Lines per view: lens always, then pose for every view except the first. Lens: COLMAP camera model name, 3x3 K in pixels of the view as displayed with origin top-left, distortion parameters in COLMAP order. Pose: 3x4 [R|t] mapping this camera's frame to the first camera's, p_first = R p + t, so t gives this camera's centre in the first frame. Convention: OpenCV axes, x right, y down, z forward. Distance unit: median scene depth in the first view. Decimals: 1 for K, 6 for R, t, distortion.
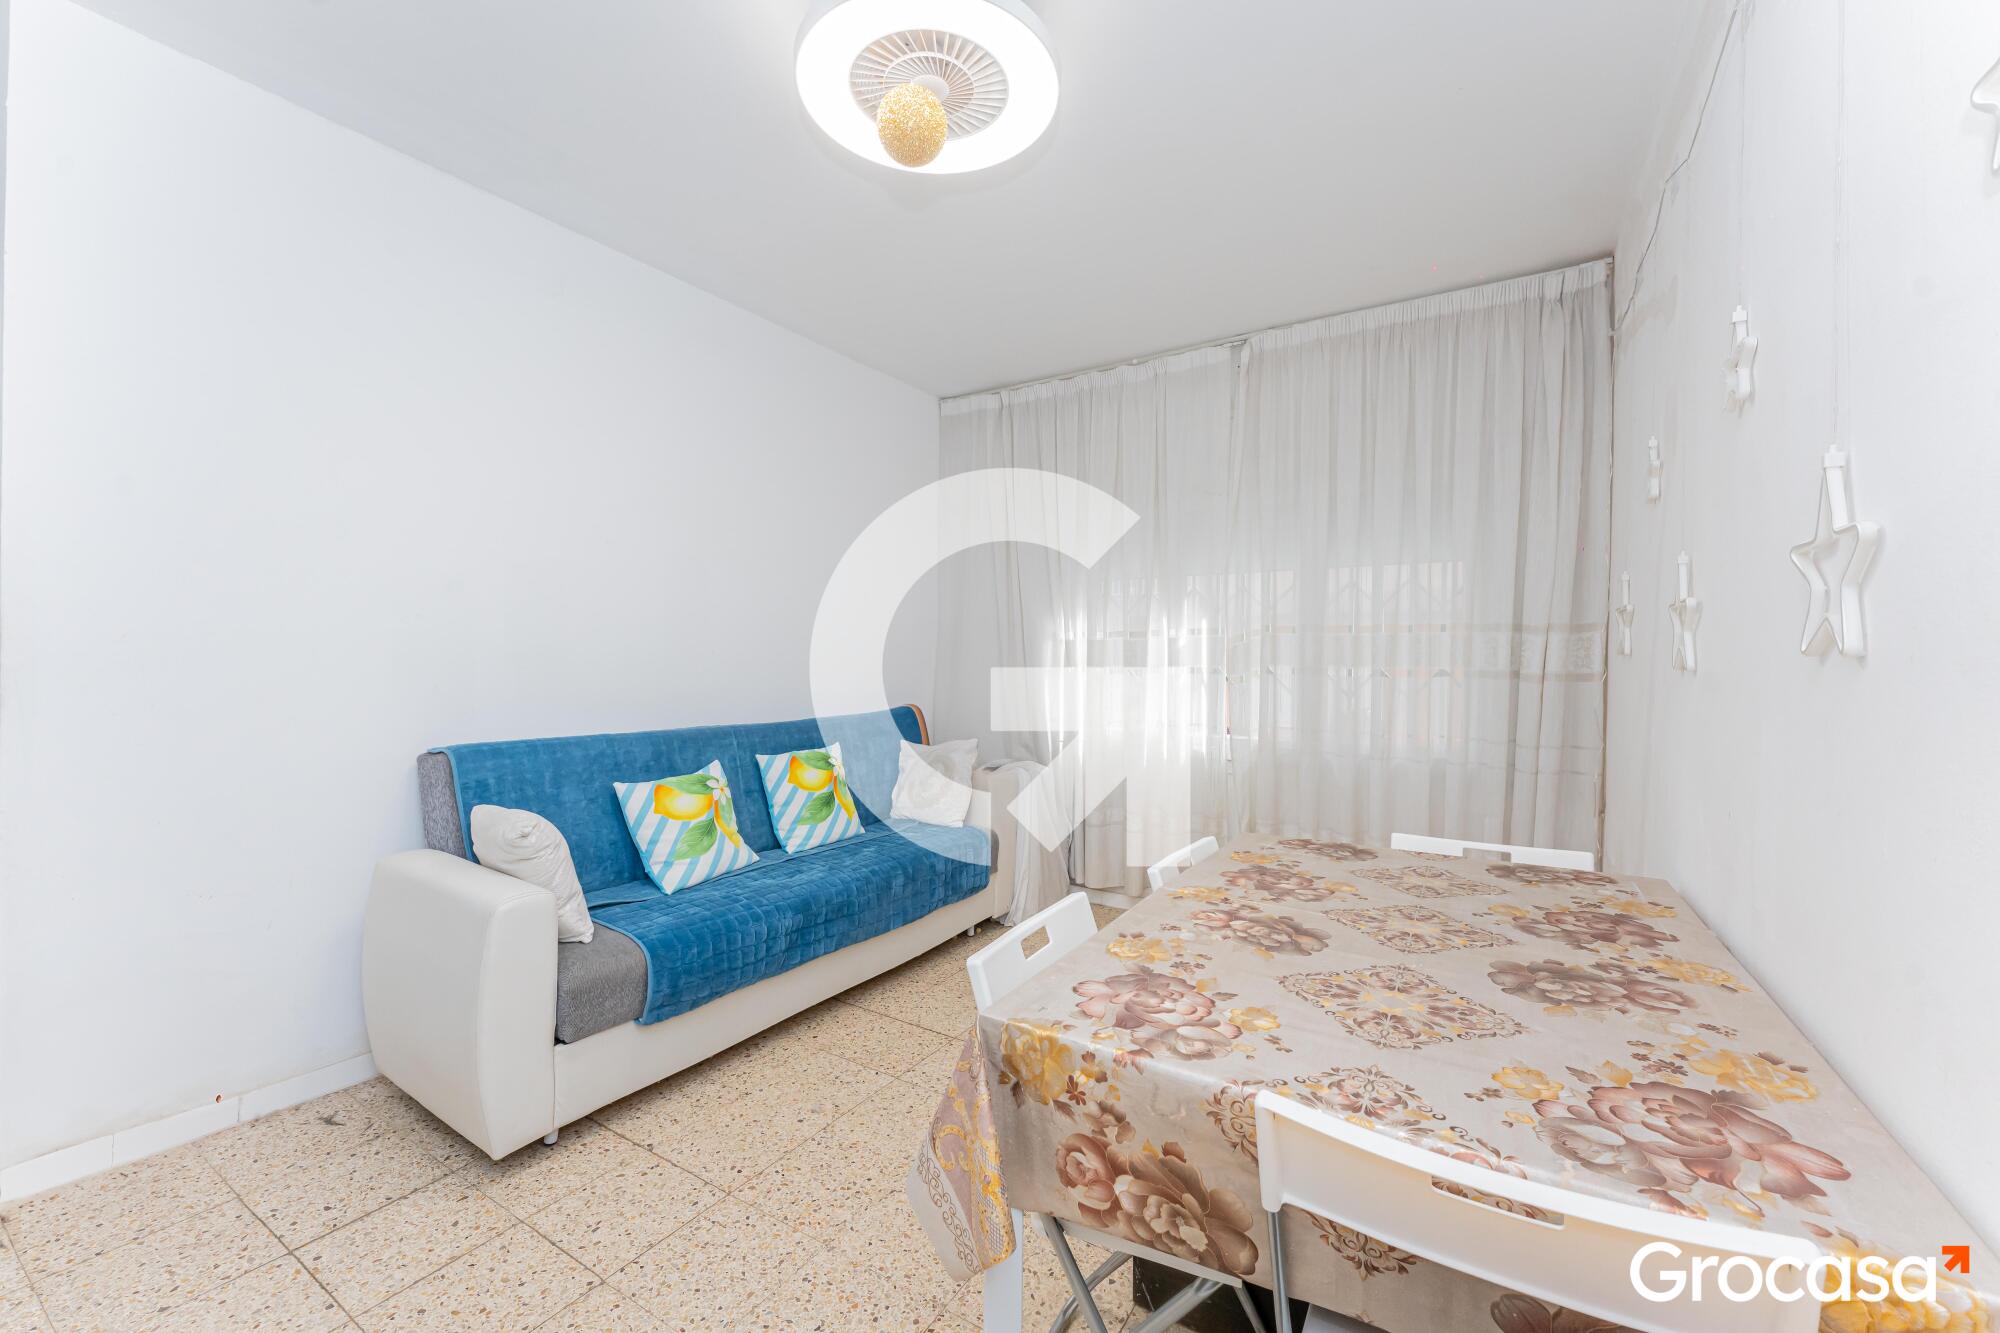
lens RADIAL K [[794.5, 0, 997.0], [0, 794.5, 667.5], [0, 0, 1]] dist [0.000766, -0.000273]
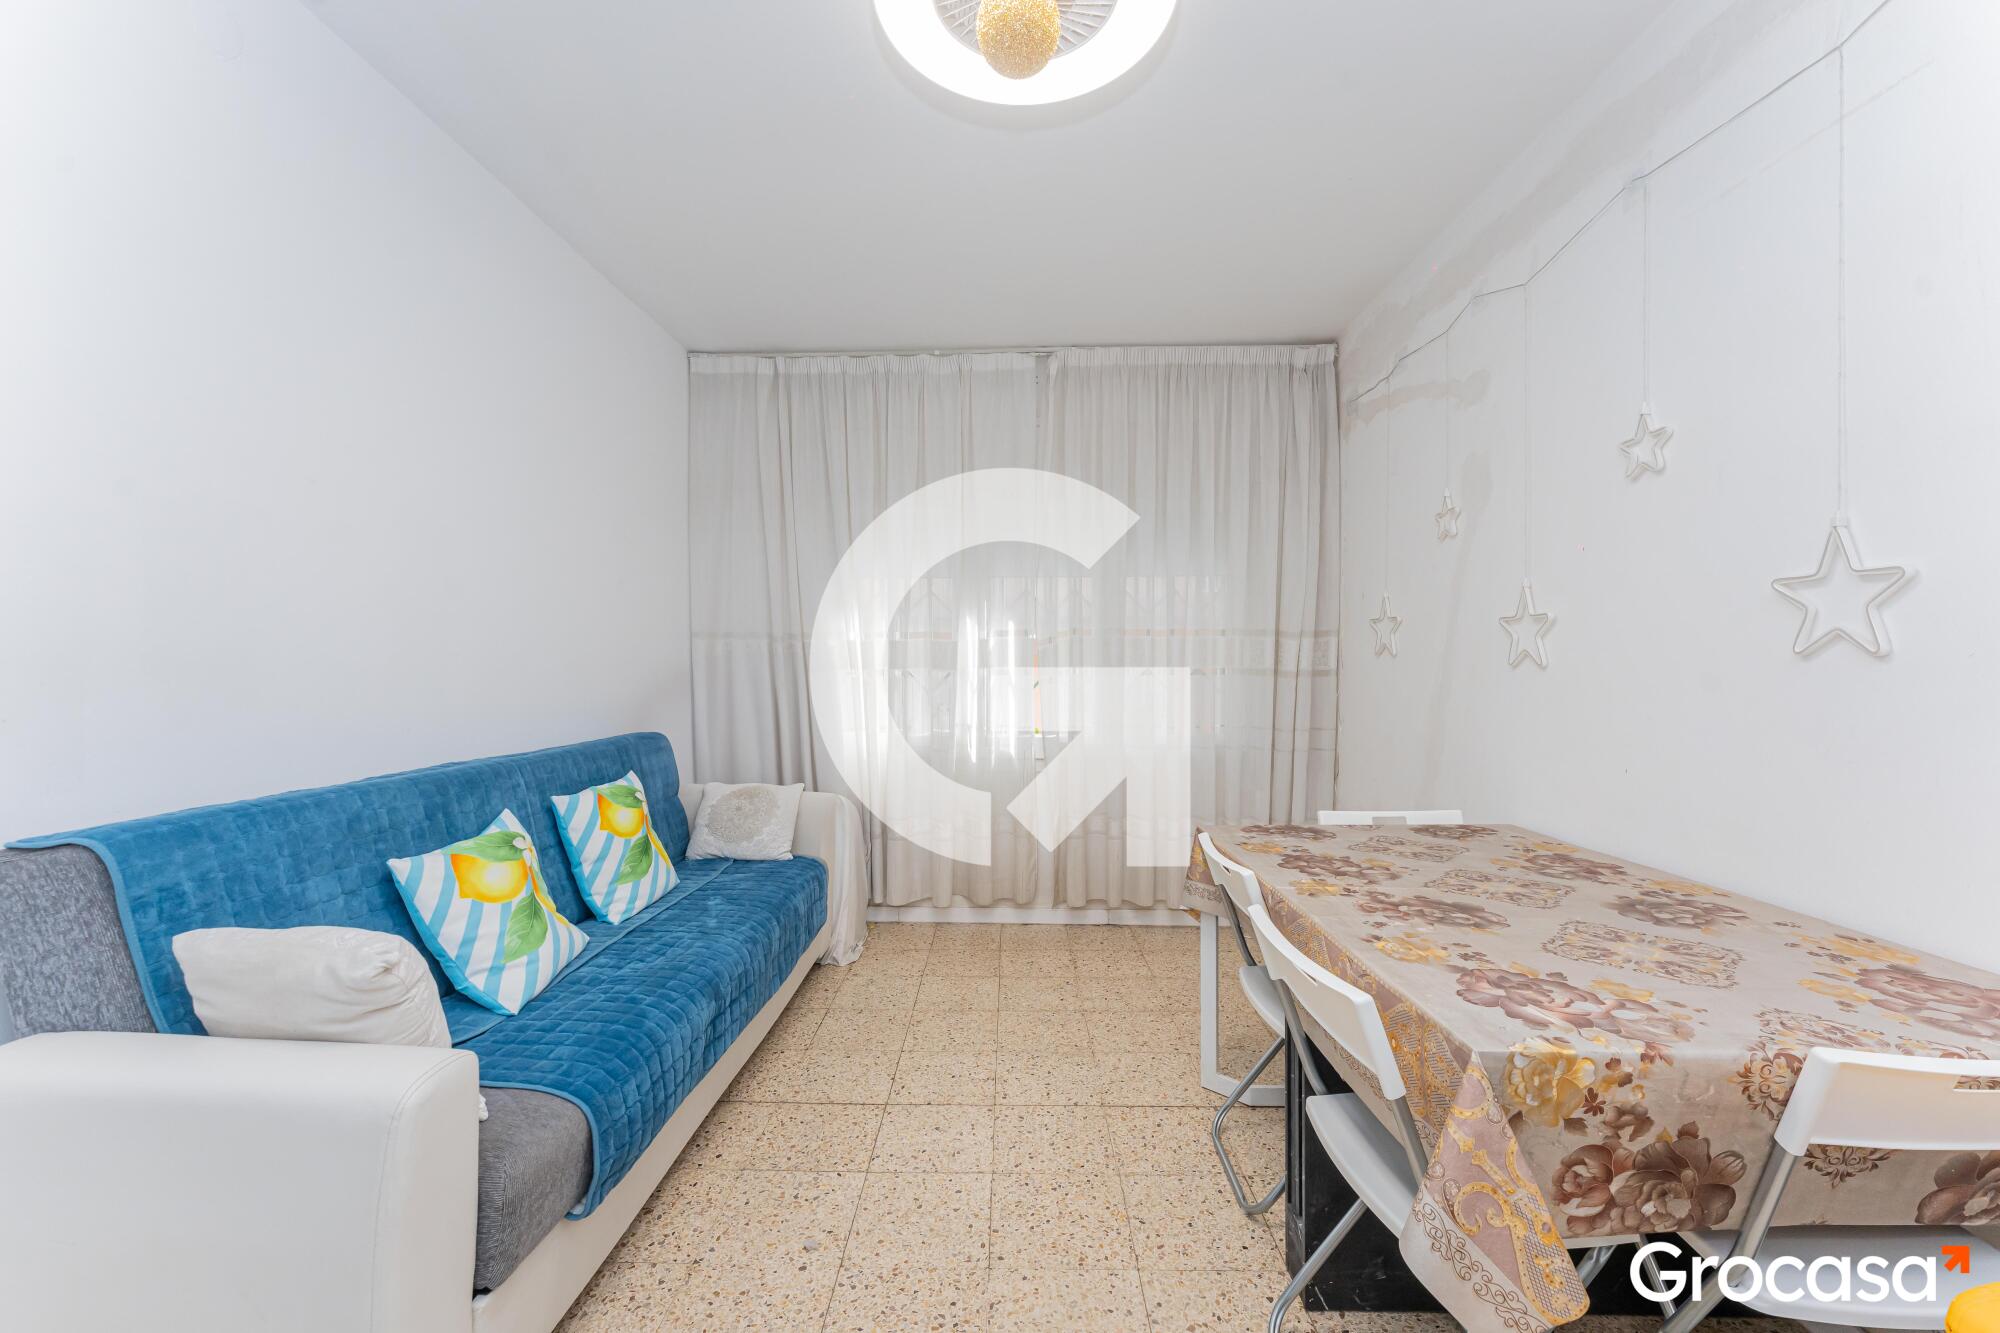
lens RADIAL K [[794.5, 0, 995.9], [0, 794.5, 667.4], [0, 0, 1]] dist [0.000766, -0.000273]
pose [[0.858721, -0.010834, 0.512329, -0.357957], [0.011922, 0.999928, 0.001163, -0.004202], [-0.512305, 0.005110, 0.858788, 0.186134]]
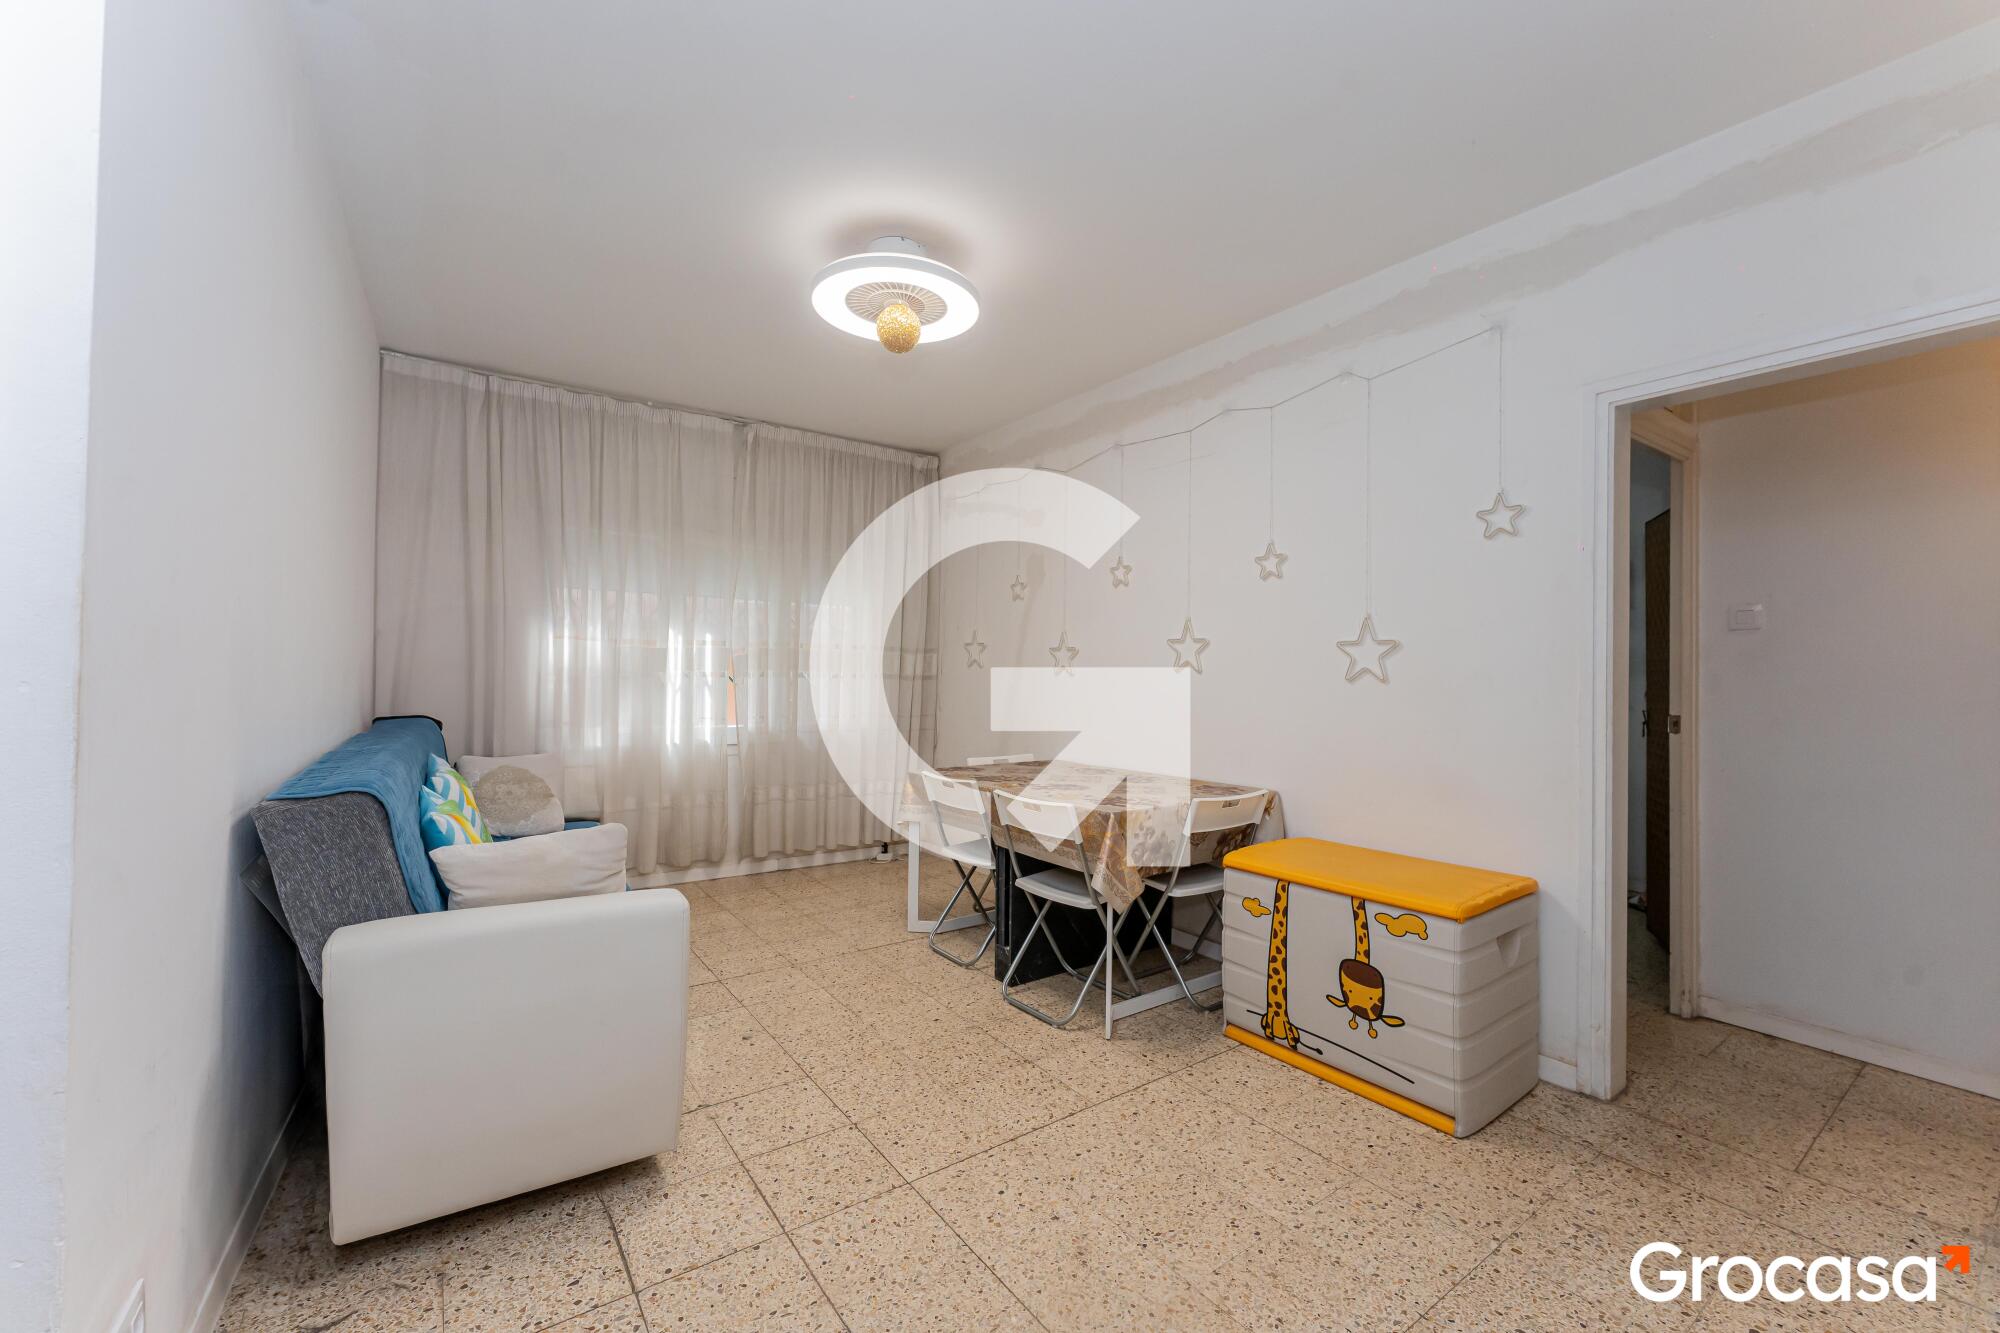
lens RADIAL K [[794.5, 0, 995.8], [0, 794.5, 669.0], [0, 0, 1]] dist [0.000766, -0.000273]
pose [[0.385487, 0.002982, 0.922708, -0.932552], [-0.003091, 0.999993, -0.001940, -0.004936], [-0.922708, -0.002104, 0.385494, 0.138465]]
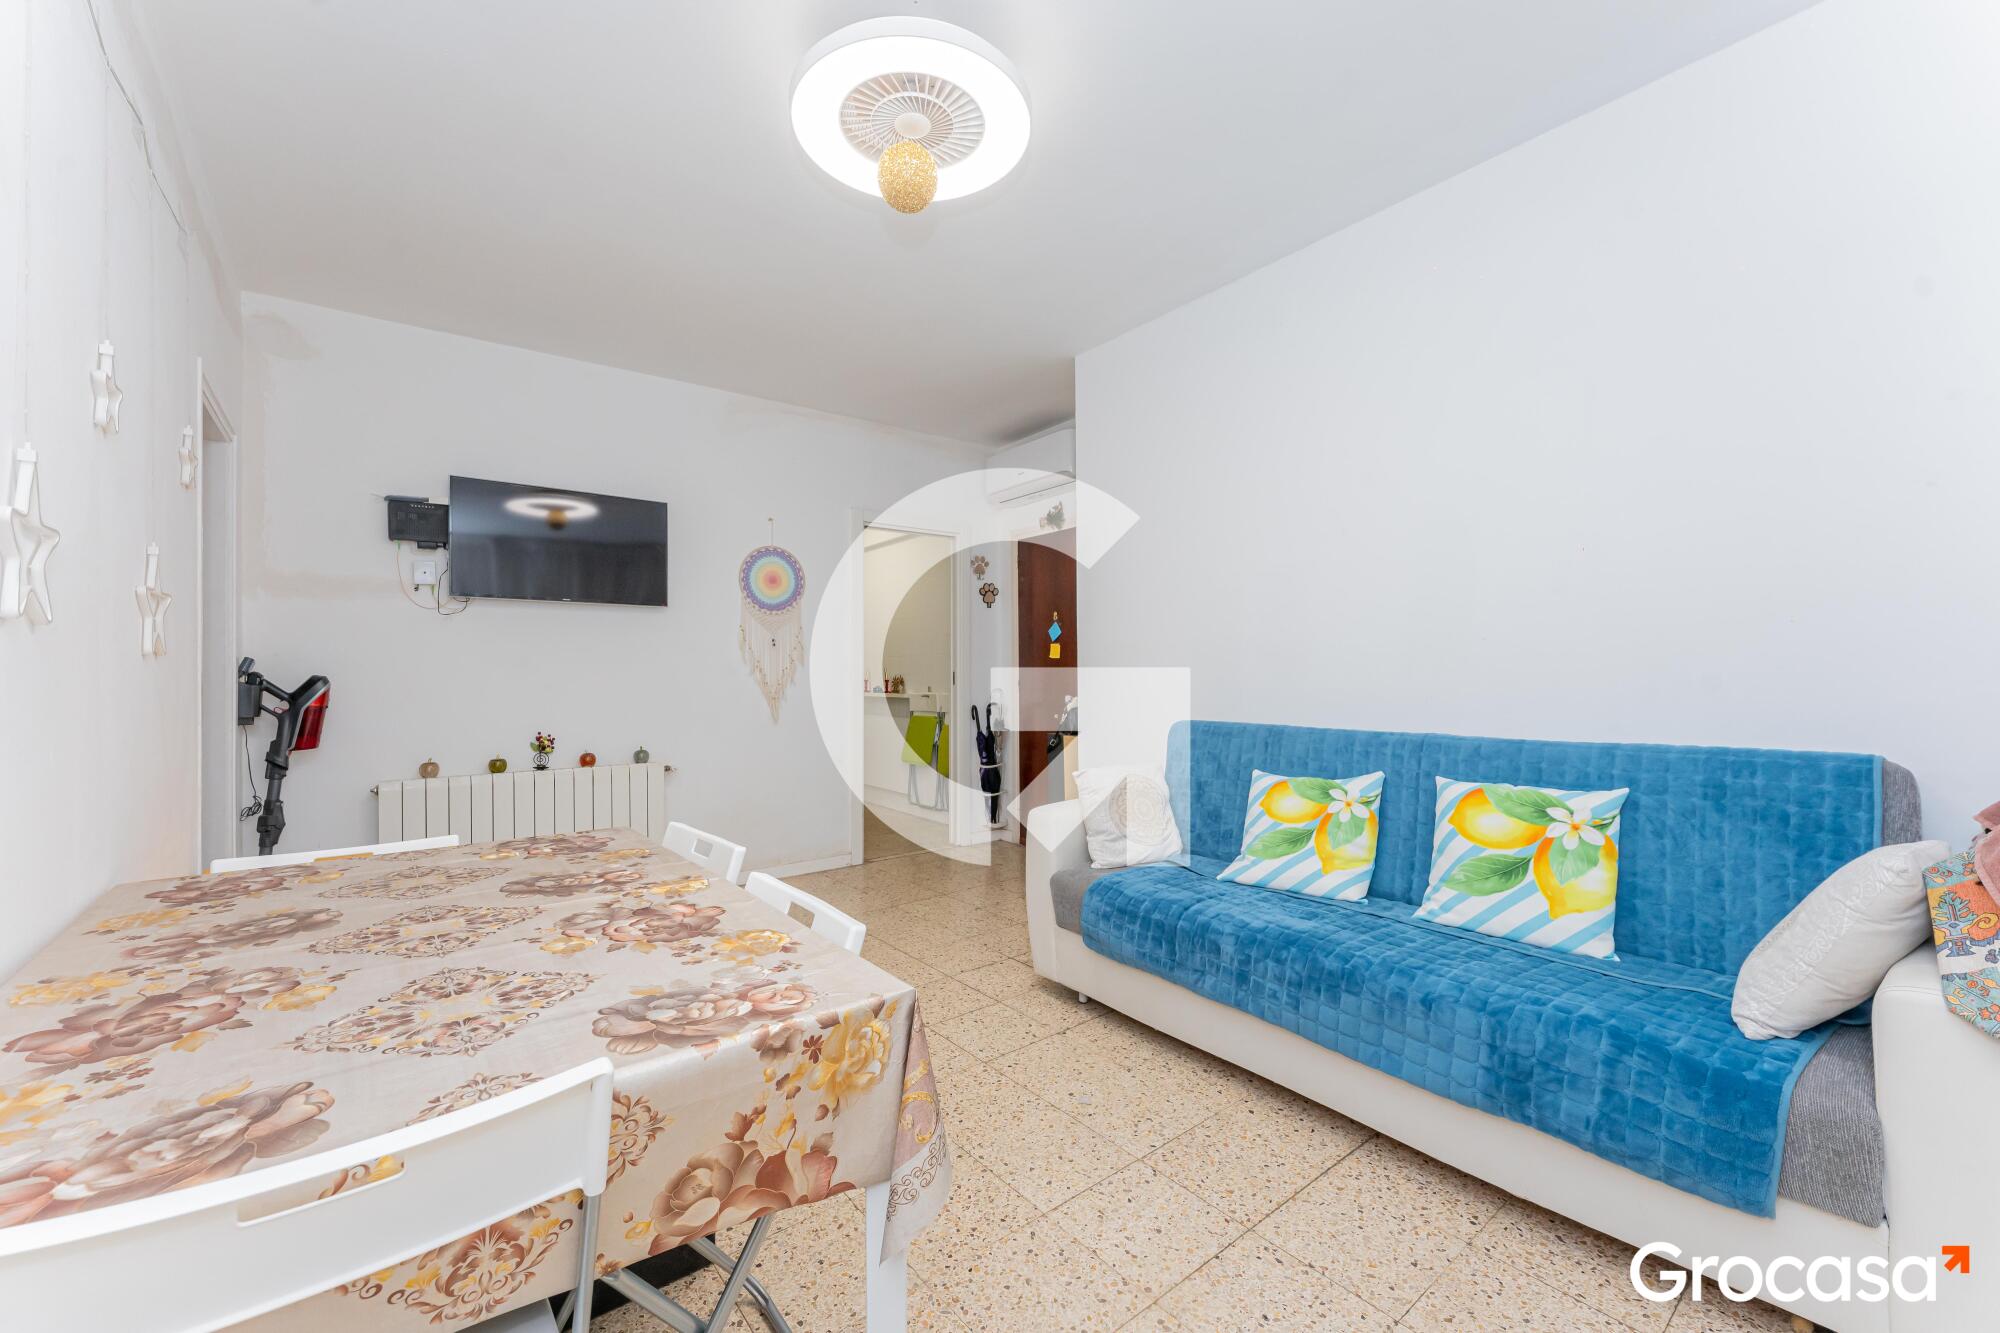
lens RADIAL K [[794.5, 0, 1008.7], [0, 794.5, 672.5], [0, 0, 1]] dist [0.000766, -0.000273]
pose [[-0.326409, -0.009944, -0.945176, 0.444281], [-0.010419, 0.999922, -0.006922, 0.019053], [0.945171, 0.007589, -0.326487, 0.728704]]
